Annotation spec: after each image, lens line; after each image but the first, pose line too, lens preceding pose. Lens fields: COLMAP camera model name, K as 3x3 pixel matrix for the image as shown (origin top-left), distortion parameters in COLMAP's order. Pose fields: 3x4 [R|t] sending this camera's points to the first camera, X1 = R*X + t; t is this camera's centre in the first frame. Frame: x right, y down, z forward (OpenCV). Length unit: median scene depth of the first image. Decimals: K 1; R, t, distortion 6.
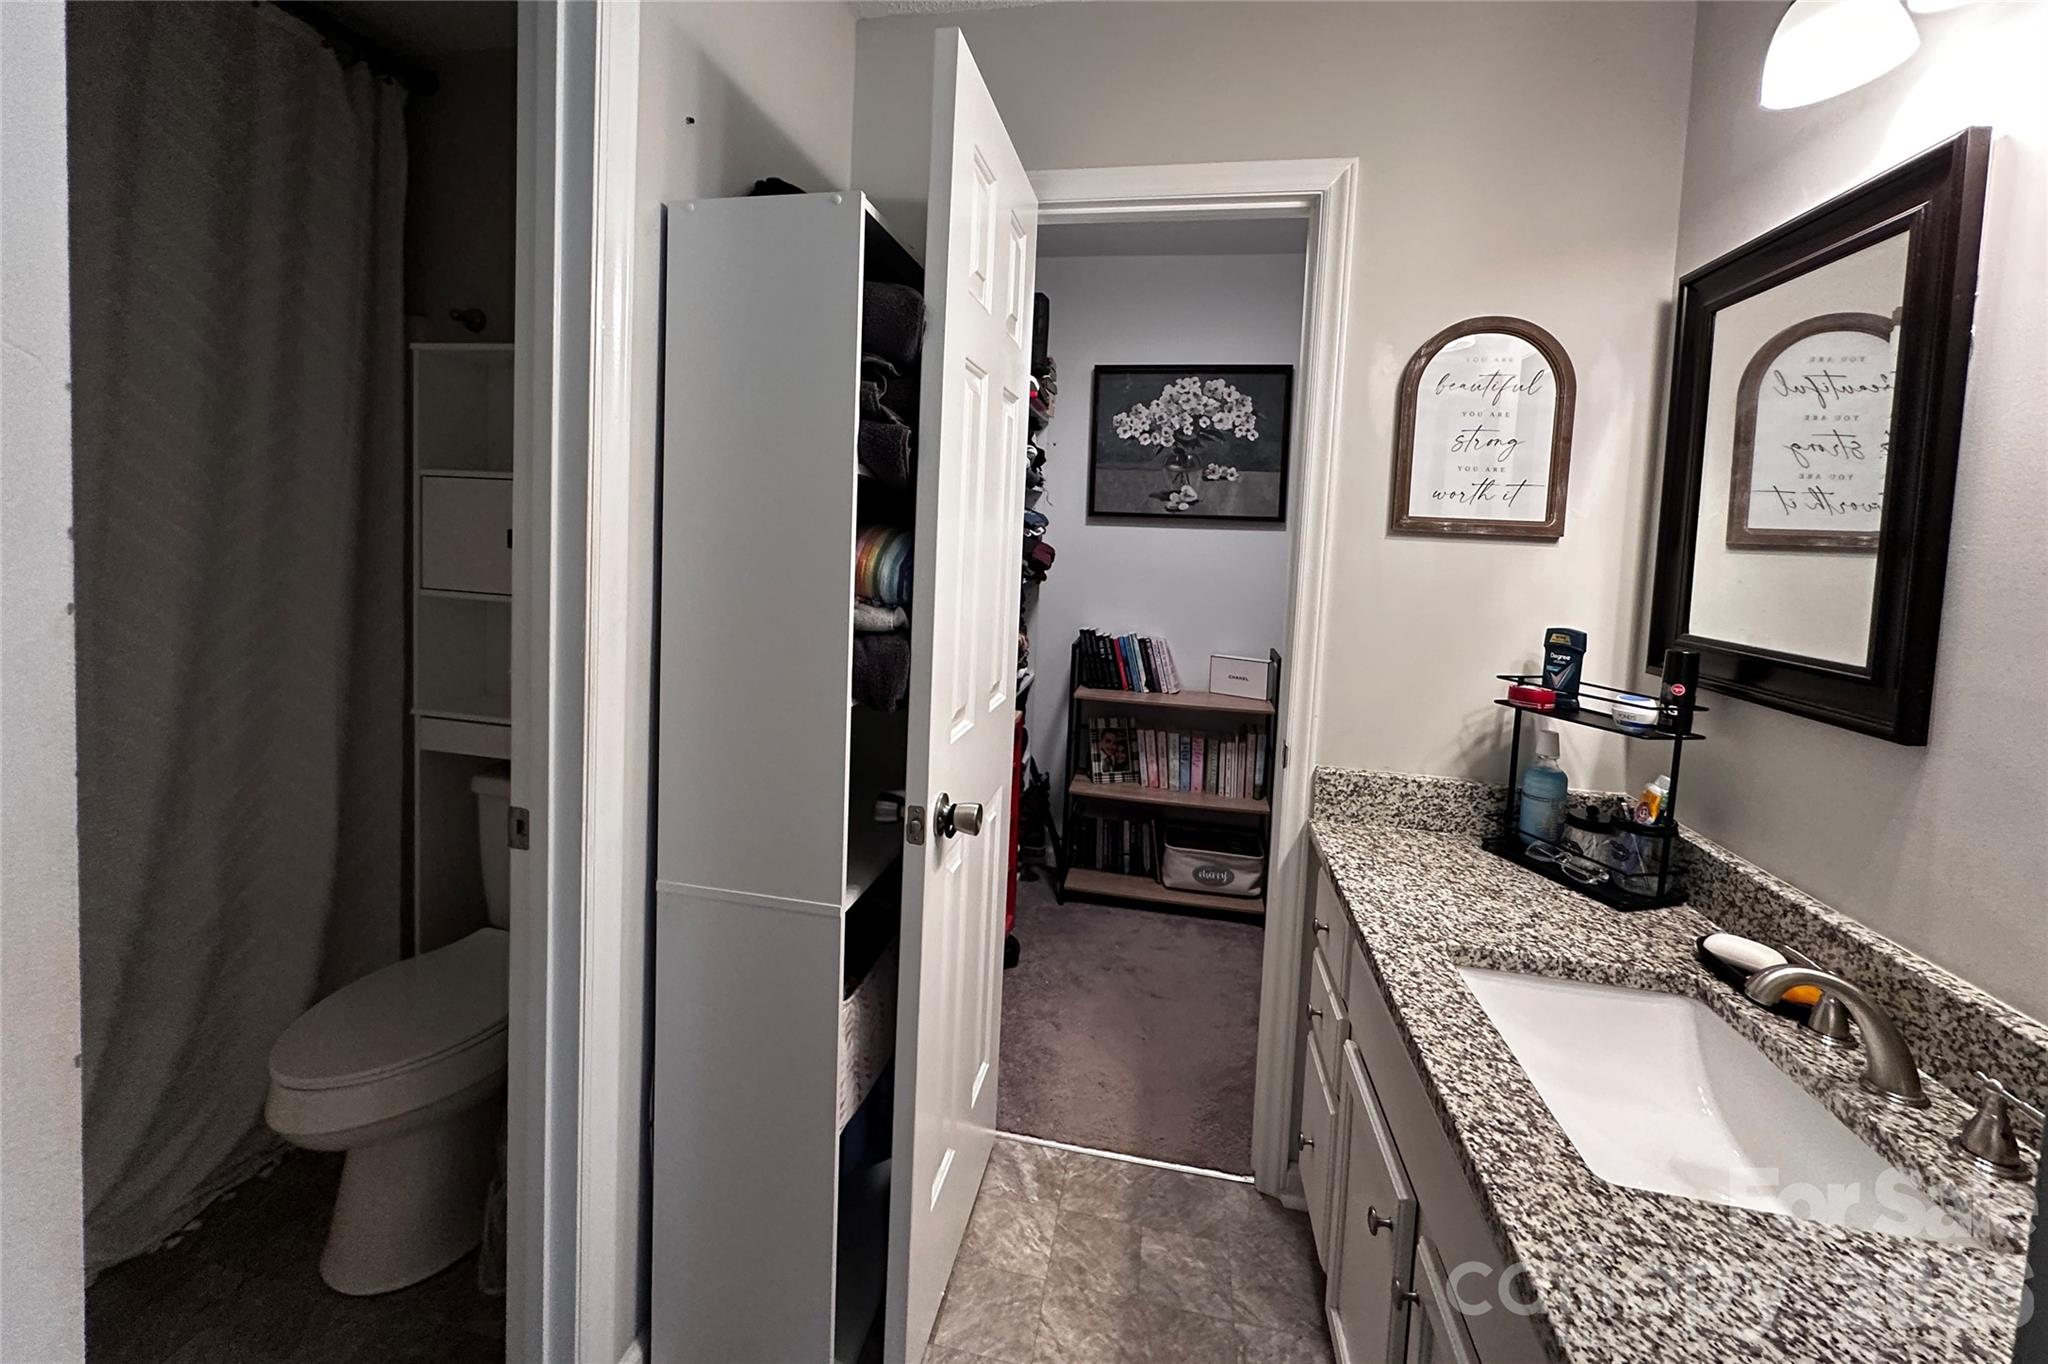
lens RADIAL K [[832.7, 0, 1009.2], [0, 832.7, 589.5], [0, 0, 1]] dist [0.000504, 0.000004]
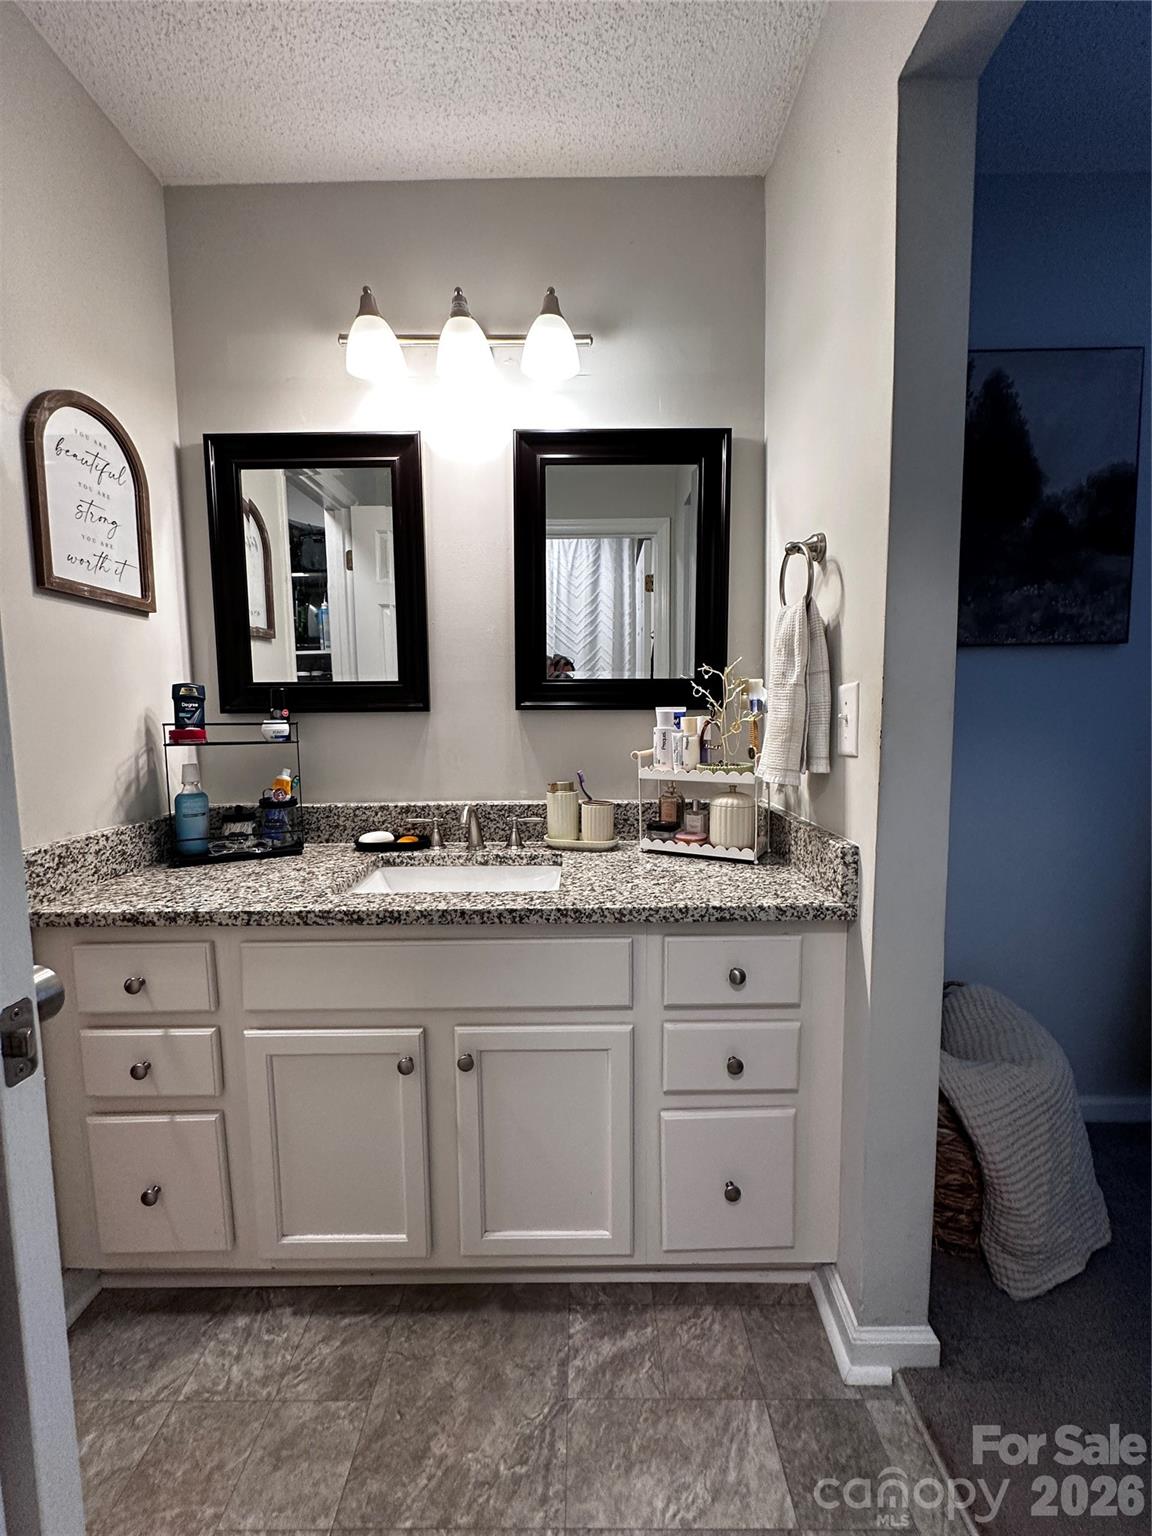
lens RADIAL K [[619.3, 0, 581.1], [0, 619.3, 763.9], [0, 0, 1]] dist [-0.000771, -0.000006]
pose [[-0.187955, -0.130422, 0.973480, -0.405748], [0.064859, 0.987333, 0.144801, 0.071119], [-0.980034, 0.090355, -0.177115, 0.575637]]
